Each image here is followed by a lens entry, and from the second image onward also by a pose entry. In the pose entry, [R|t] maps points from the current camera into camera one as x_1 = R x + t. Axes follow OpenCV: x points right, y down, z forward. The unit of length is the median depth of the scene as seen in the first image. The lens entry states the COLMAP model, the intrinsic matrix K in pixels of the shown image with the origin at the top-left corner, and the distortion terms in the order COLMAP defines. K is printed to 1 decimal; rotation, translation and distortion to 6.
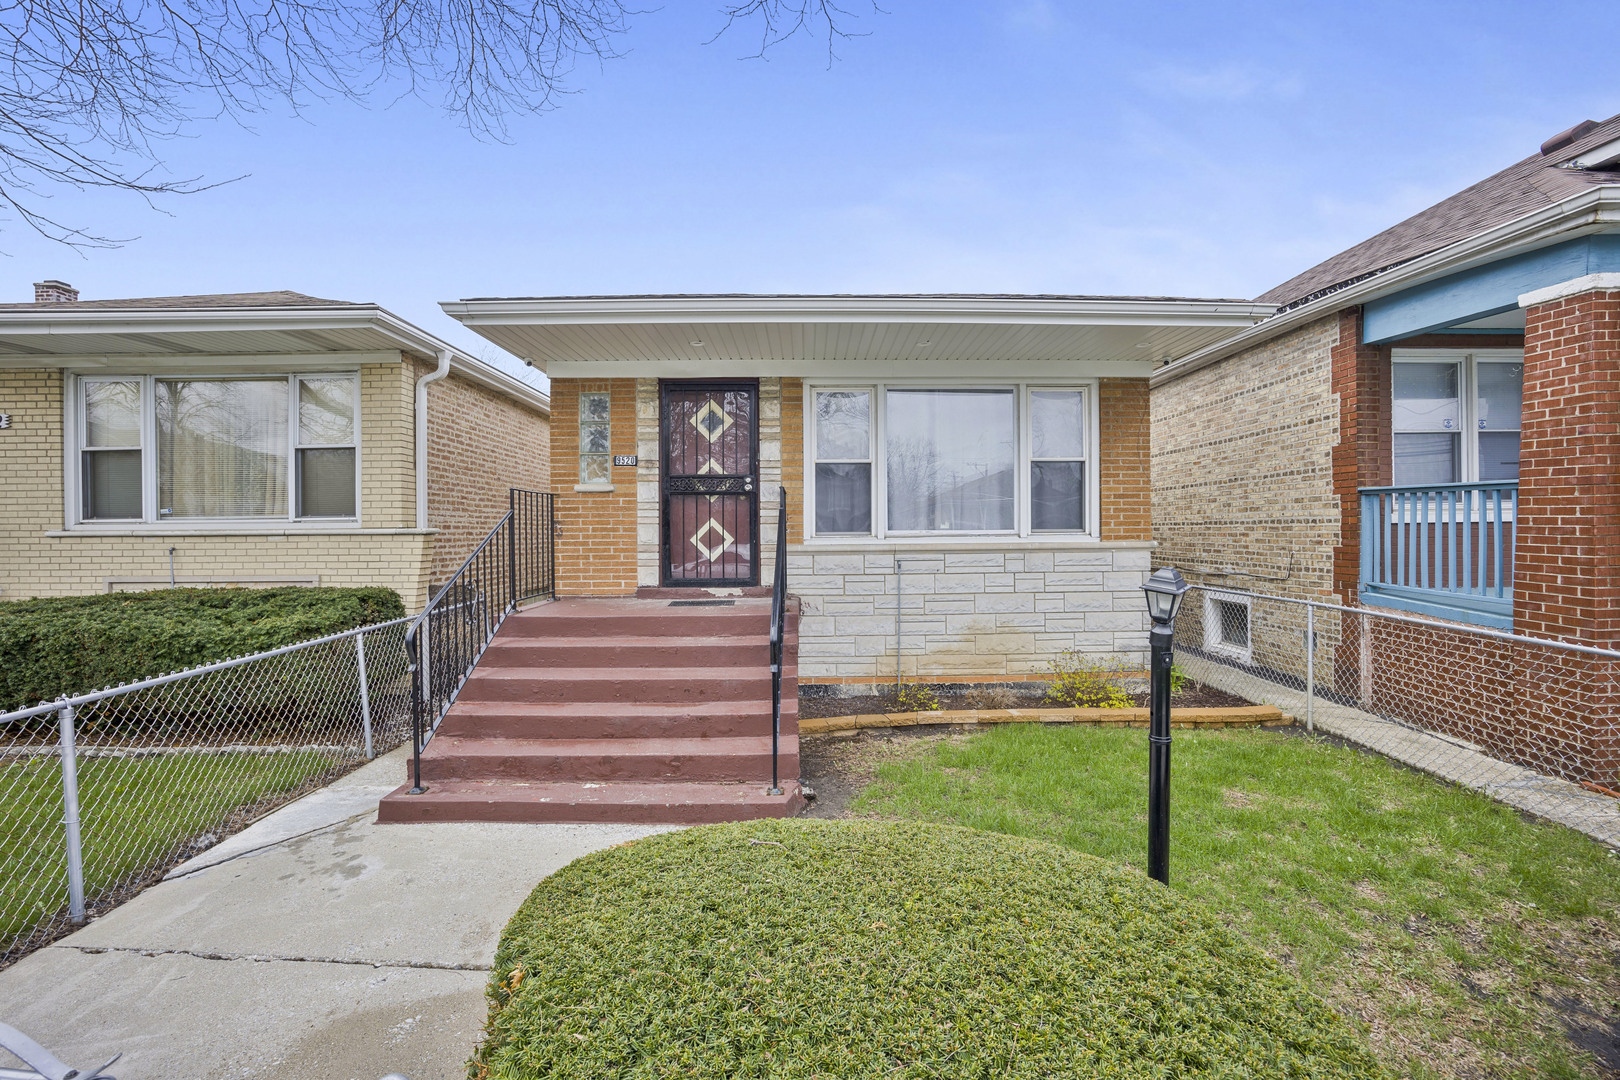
lens RADIAL K [[657.1, 0, 806.2], [0, 657.1, 527.3], [0, 0, 1]] dist [-0.043246, 0.010658]
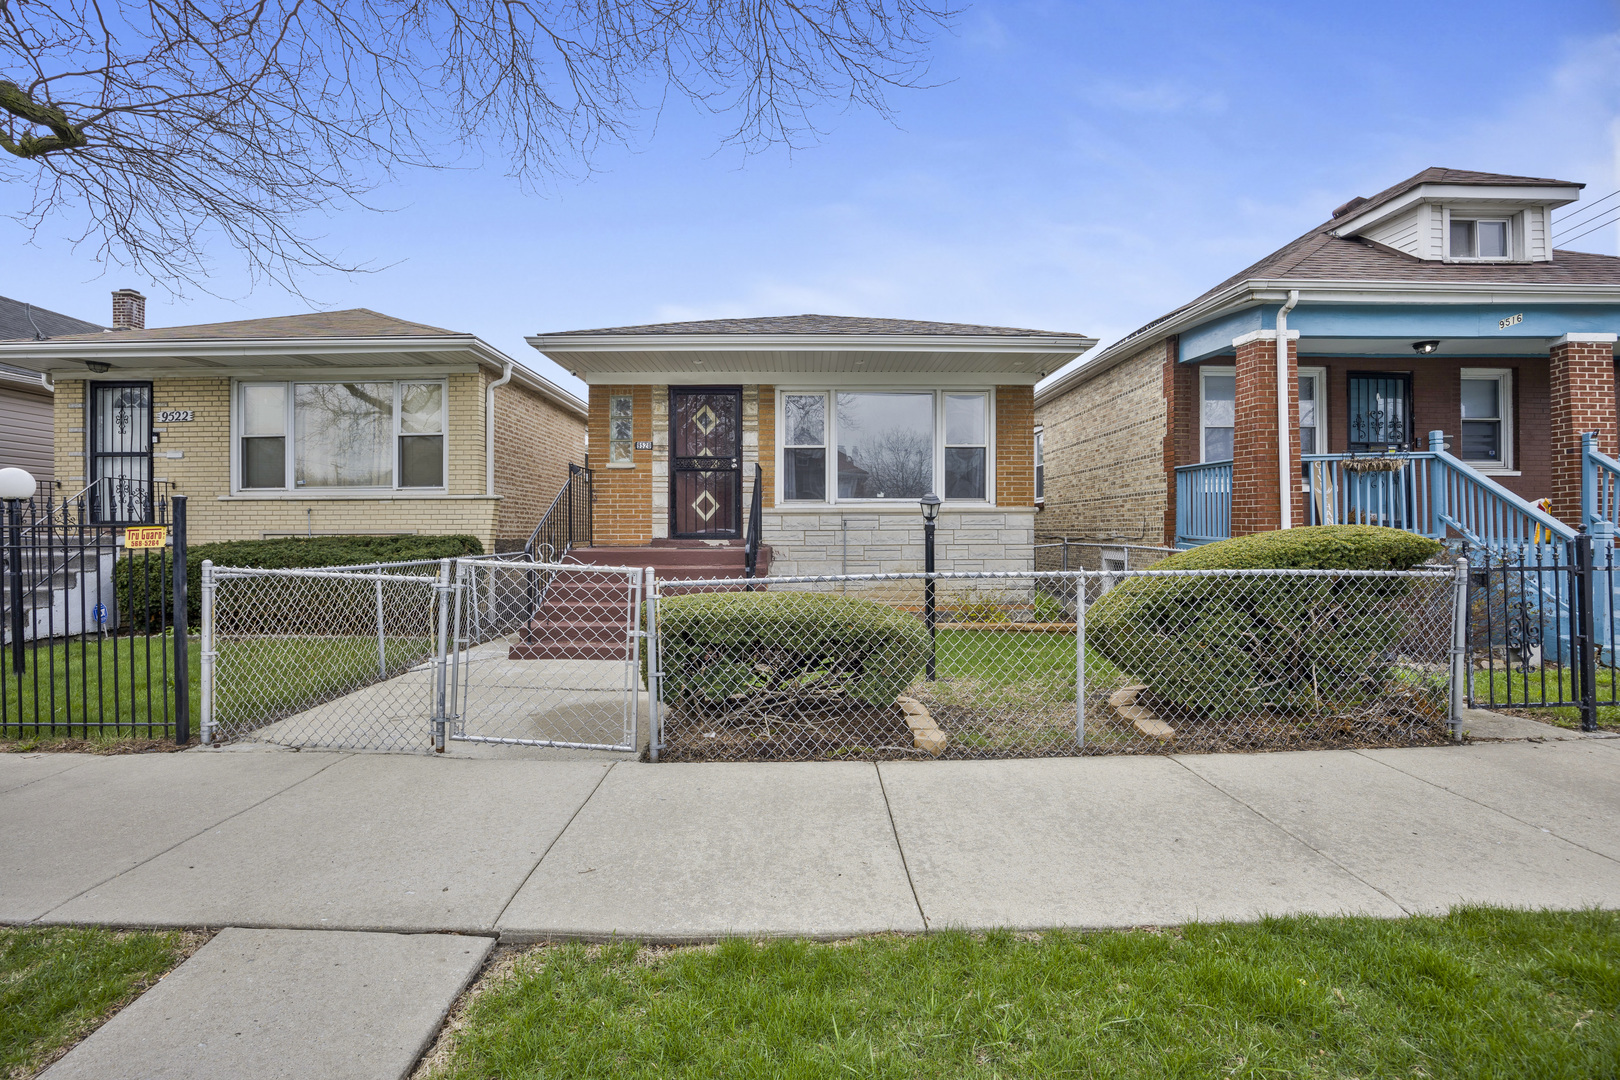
lens RADIAL K [[793.6, 0, 811.7], [0, 793.6, 539.6], [0, 0, 1]] dist [-0.046422, -0.000182]
pose [[0.999981, 0.003415, 0.005202, 0.064734], [-0.003448, 0.999974, 0.006316, 0.081573], [-0.005180, -0.006334, 0.999967, -0.646244]]
